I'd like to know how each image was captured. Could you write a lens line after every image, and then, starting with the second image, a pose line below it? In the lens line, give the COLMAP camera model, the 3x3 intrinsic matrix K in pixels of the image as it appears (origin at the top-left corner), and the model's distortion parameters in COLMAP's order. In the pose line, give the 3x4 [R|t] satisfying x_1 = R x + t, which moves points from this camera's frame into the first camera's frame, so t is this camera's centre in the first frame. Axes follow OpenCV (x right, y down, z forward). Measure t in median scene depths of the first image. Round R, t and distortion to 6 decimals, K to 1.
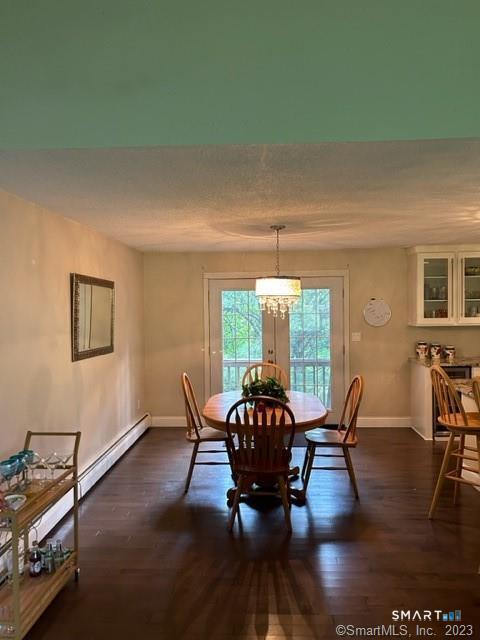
lens RADIAL K [[482.0, 0, 242.4], [0, 482.0, 320.7], [0, 0, 1]] dist [0.056343, -0.060704]
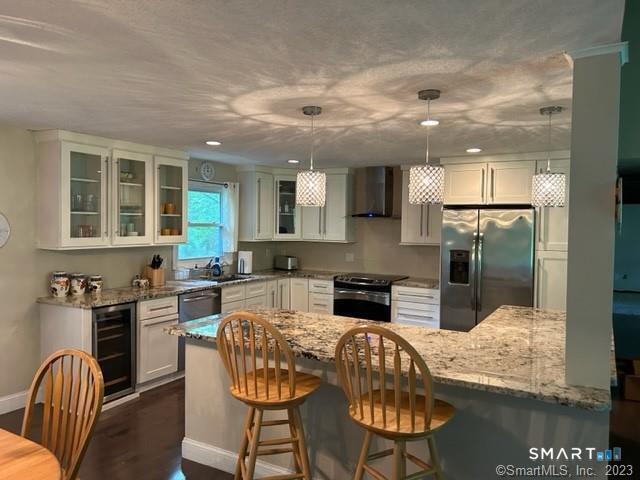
lens RADIAL K [[482.0, 0, 316.9], [0, 482.0, 240.3], [0, 0, 1]] dist [0.056343, -0.060704]
pose [[0.461517, -0.010754, 0.887066, -0.072712], [0.006903, 0.999940, 0.008531, -0.005492], [-0.887105, 0.002186, 0.461563, 0.371871]]
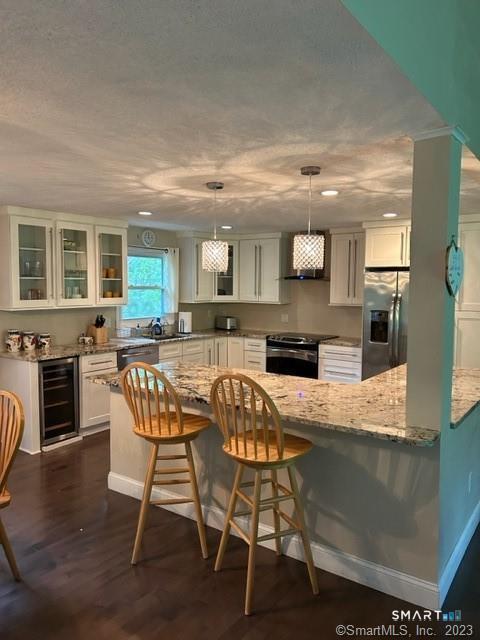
lens RADIAL K [[482.0, 0, 241.4], [0, 482.0, 317.4], [0, 0, 1]] dist [0.056343, -0.060704]
pose [[0.542698, -0.039801, 0.838984, -0.089506], [0.010619, 0.999122, 0.040529, -0.005569], [-0.839860, -0.013086, 0.542645, 0.272102]]
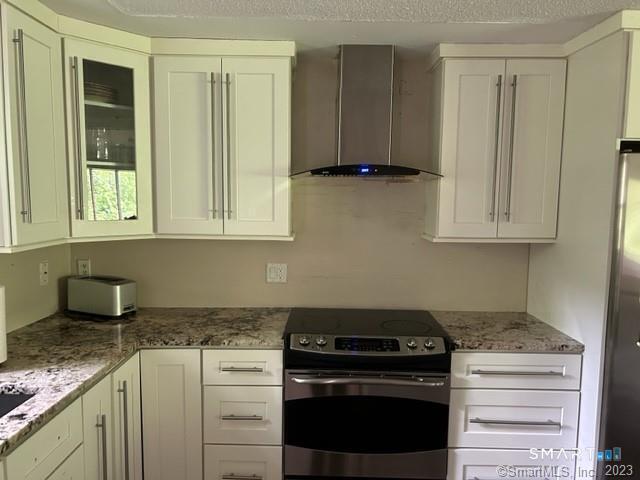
lens RADIAL K [[482.0, 0, 319.8], [0, 482.0, 238.4], [0, 0, 1]] dist [0.056343, -0.060704]
pose [[-0.036316, -0.074008, 0.996596, 0.480135], [0.018340, 0.997037, 0.074709, -0.022831], [-0.999172, 0.020990, -0.034851, 0.790542]]
